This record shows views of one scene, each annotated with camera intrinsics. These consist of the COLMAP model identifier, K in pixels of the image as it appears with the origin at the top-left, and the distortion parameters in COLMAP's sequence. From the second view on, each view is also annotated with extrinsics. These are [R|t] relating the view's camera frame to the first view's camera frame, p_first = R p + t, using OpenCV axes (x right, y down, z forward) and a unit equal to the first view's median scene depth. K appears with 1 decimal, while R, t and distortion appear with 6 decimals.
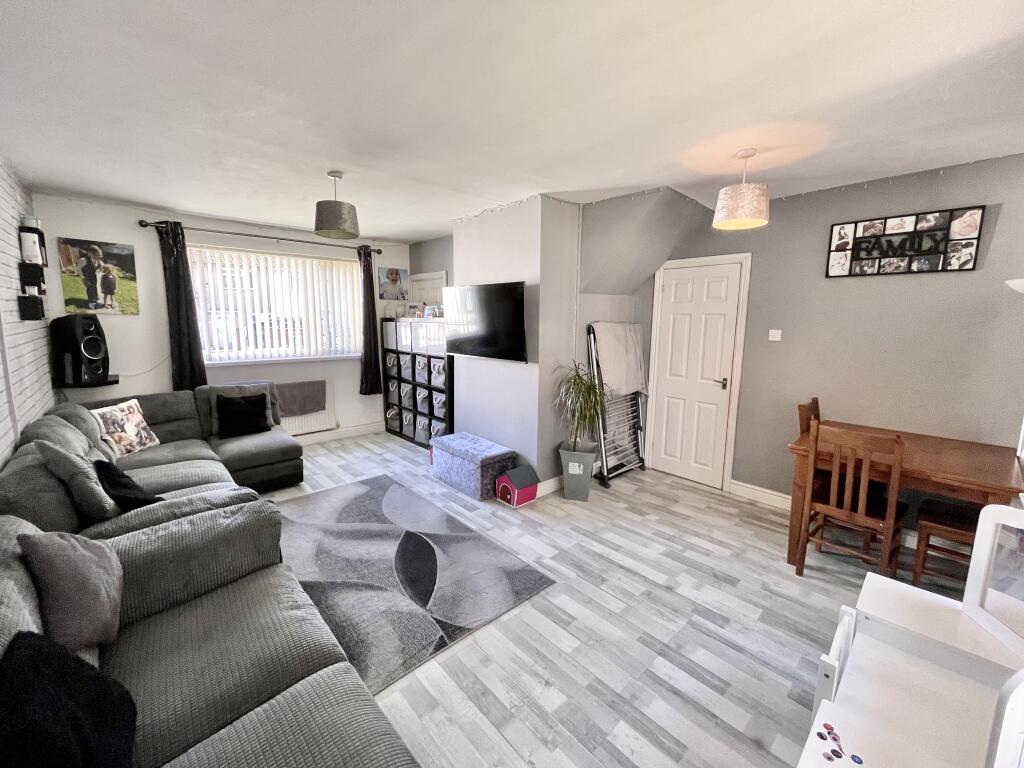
lens RADIAL K [[415.2, 0, 510.9], [0, 415.2, 378.9], [0, 0, 1]] dist [0.007034, -0.000572]
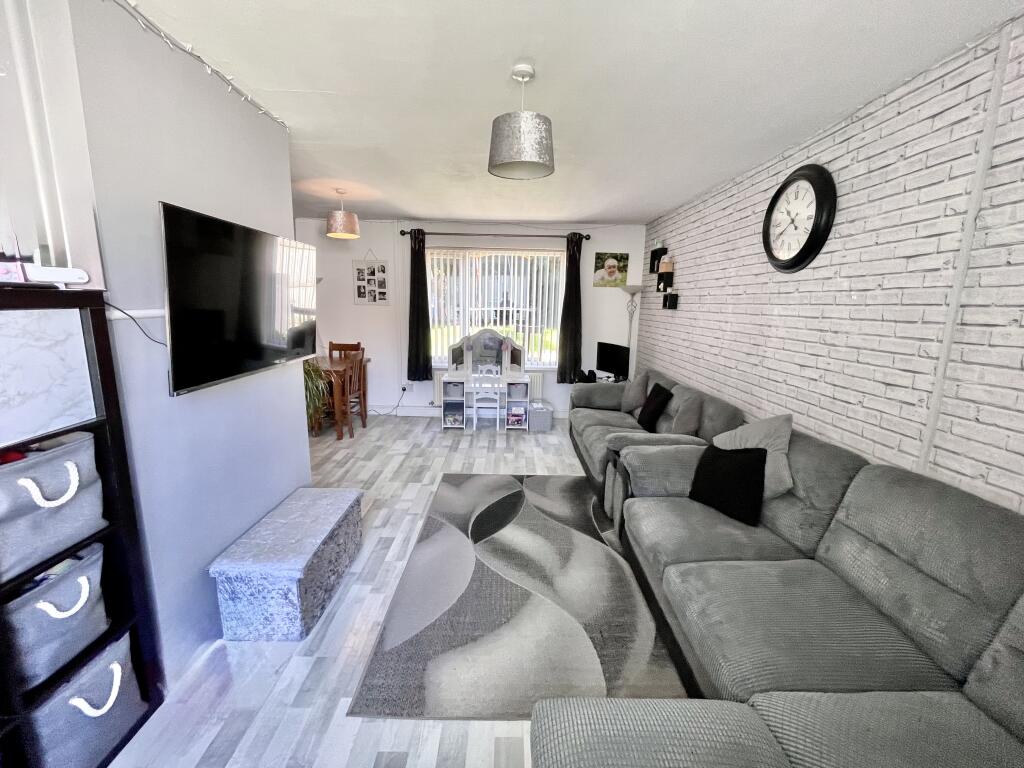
lens RADIAL K [[415.2, 0, 509.8], [0, 415.2, 377.7], [0, 0, 1]] dist [0.007034, -0.000572]
pose [[-0.737160, -0.144672, 0.660049, -0.854450], [0.070614, 0.954970, 0.288177, -0.224511], [-0.672019, 0.259041, -0.693750, 1.504825]]
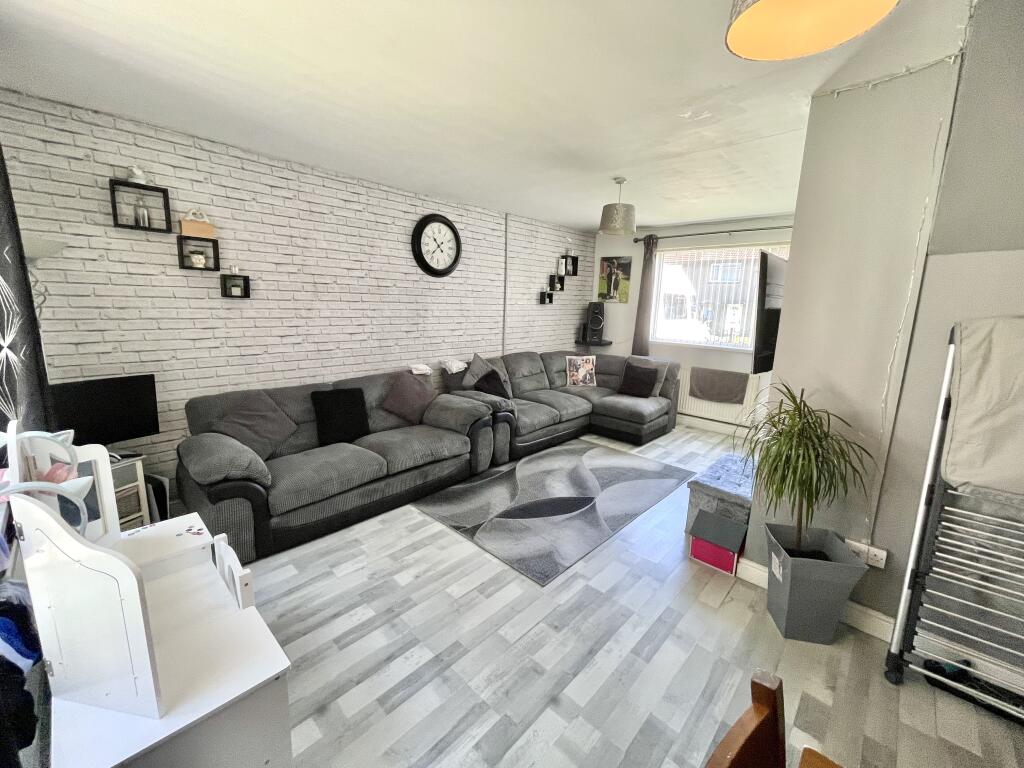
lens RADIAL K [[415.2, 0, 510.3], [0, 415.2, 380.8], [0, 0, 1]] dist [0.007034, -0.000572]
pose [[0.068891, 0.181622, -0.980952, 0.772082], [-0.171116, 0.970867, 0.167737, -0.081325], [0.982840, 0.156301, 0.097962, 0.642262]]
